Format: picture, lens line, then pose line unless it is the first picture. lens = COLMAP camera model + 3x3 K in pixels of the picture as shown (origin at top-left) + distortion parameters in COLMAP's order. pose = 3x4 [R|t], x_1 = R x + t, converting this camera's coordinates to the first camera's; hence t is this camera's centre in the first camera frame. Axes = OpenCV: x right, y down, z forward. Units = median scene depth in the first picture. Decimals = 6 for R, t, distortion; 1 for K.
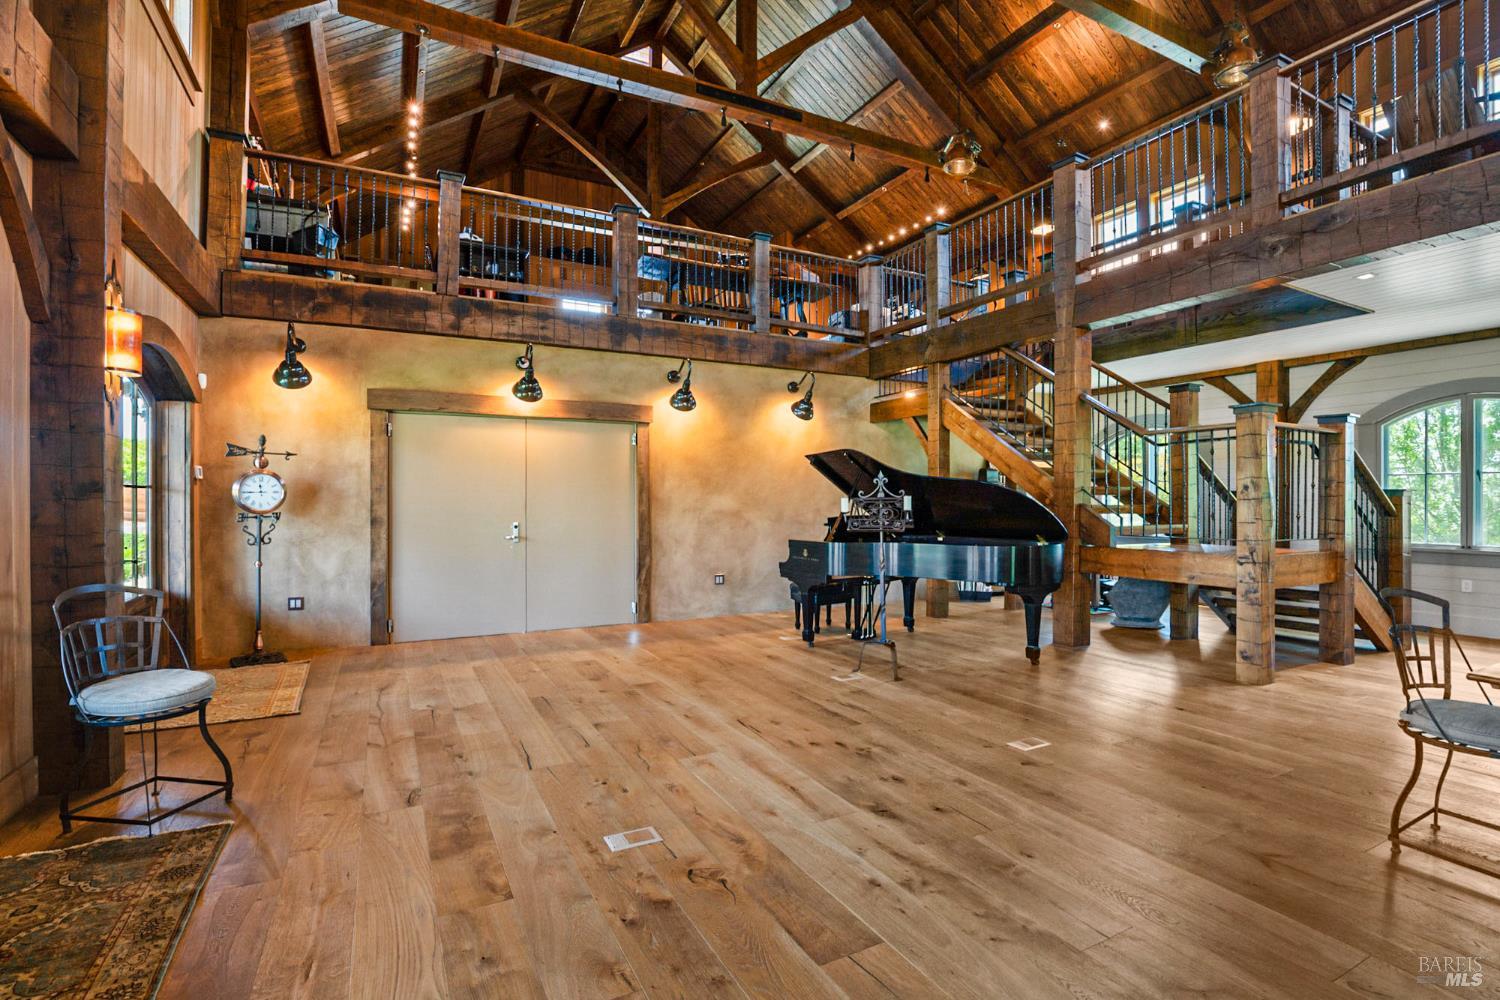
lens RADIAL K [[689.6, 0, 750.0], [0, 689.6, 500.0], [0, 0, 1]] dist [-0.030287, 0.000716]
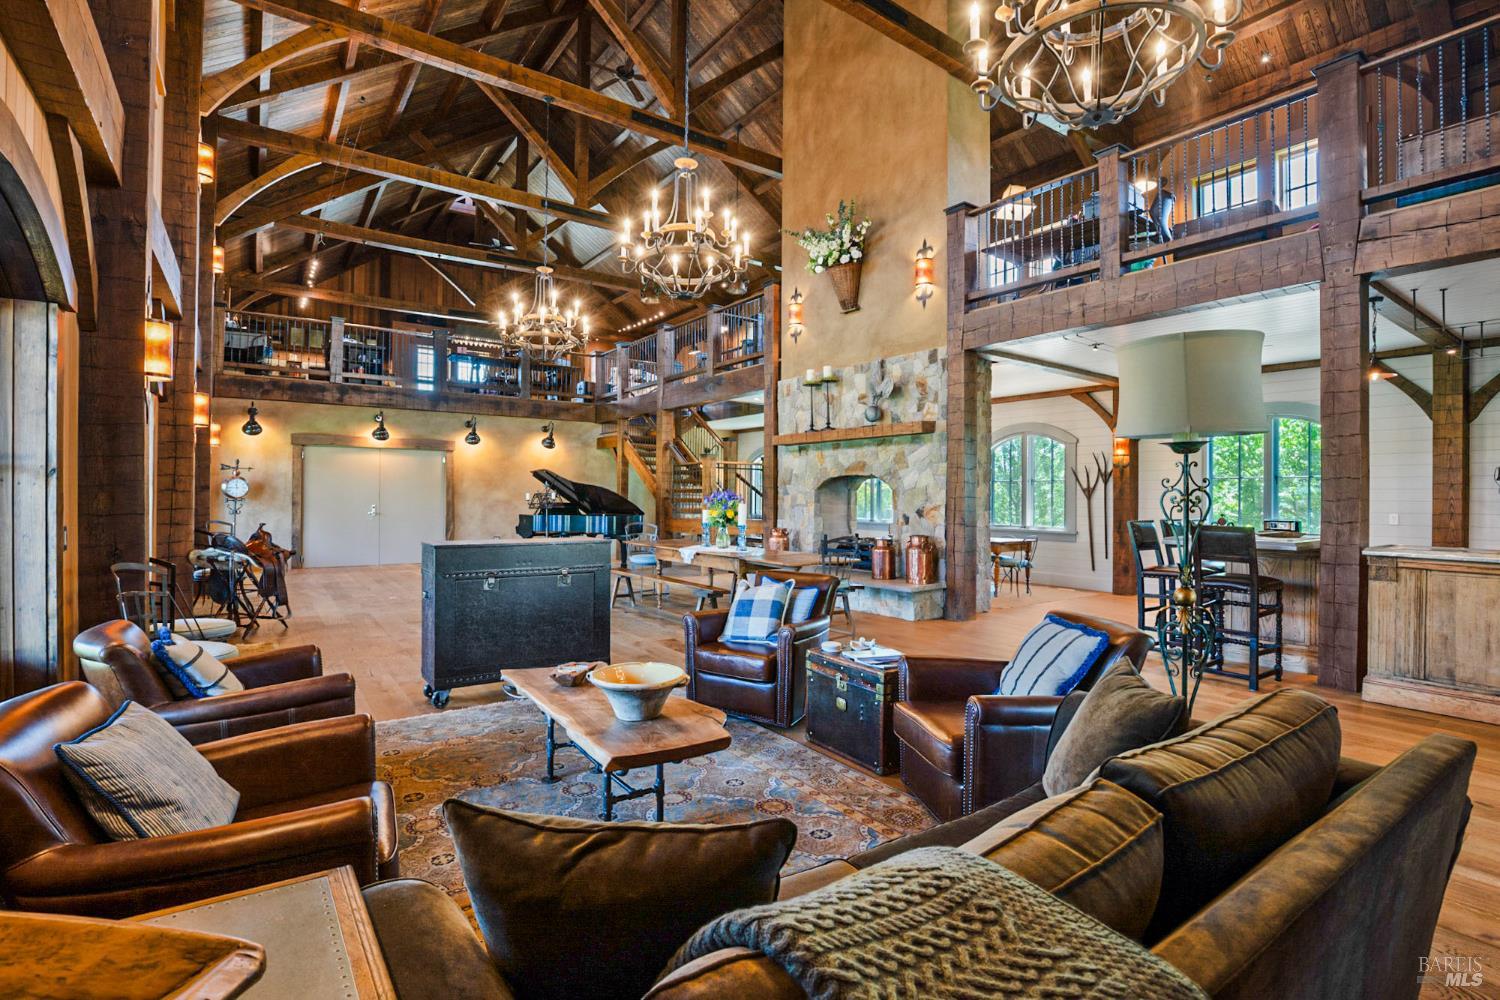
lens RADIAL K [[697.5, 0, 750.6], [0, 697.5, 494.1], [0, 0, 1]] dist [-0.037842, -0.000202]
pose [[0.989810, 0.008096, 0.142161, 0.412745], [-0.007934, 0.999967, -0.001709, -0.001589], [-0.142170, 0.000563, 0.989842, -1.013625]]
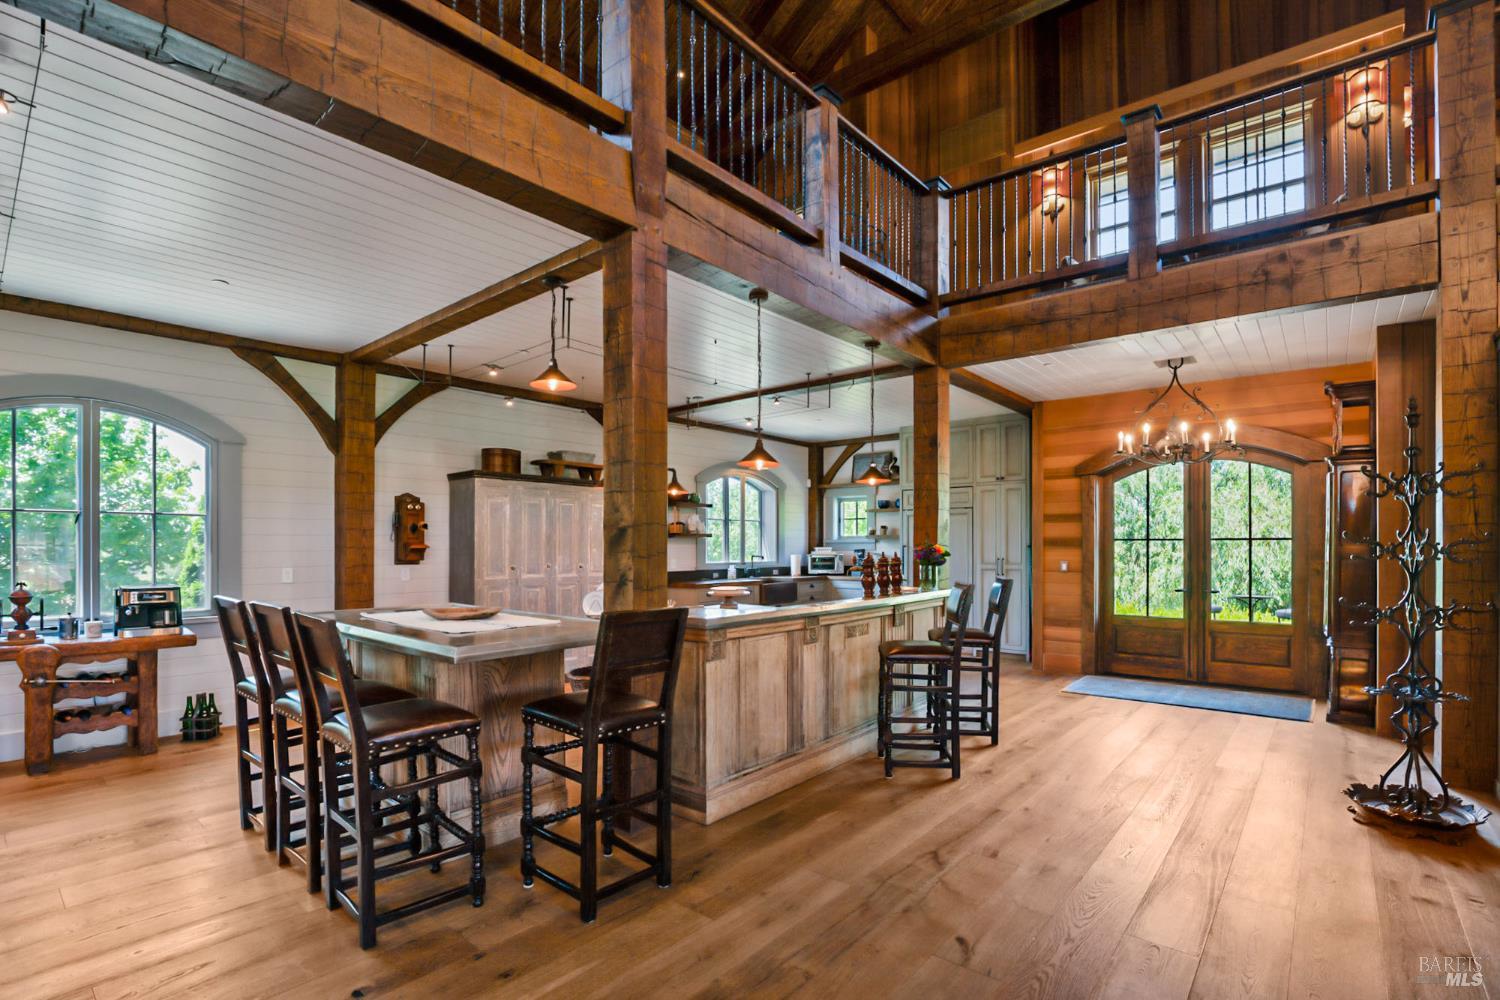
lens RADIAL K [[699.1, 0, 747.4], [0, 699.1, 539.4], [0, 0, 1]] dist [-0.032401, 0.000186]
pose [[-0.372574, 0.006479, 0.927980, 0.630935], [-0.000172, 0.999975, -0.007051, -0.009887], [-0.928002, -0.002787, -0.372564, -0.264922]]
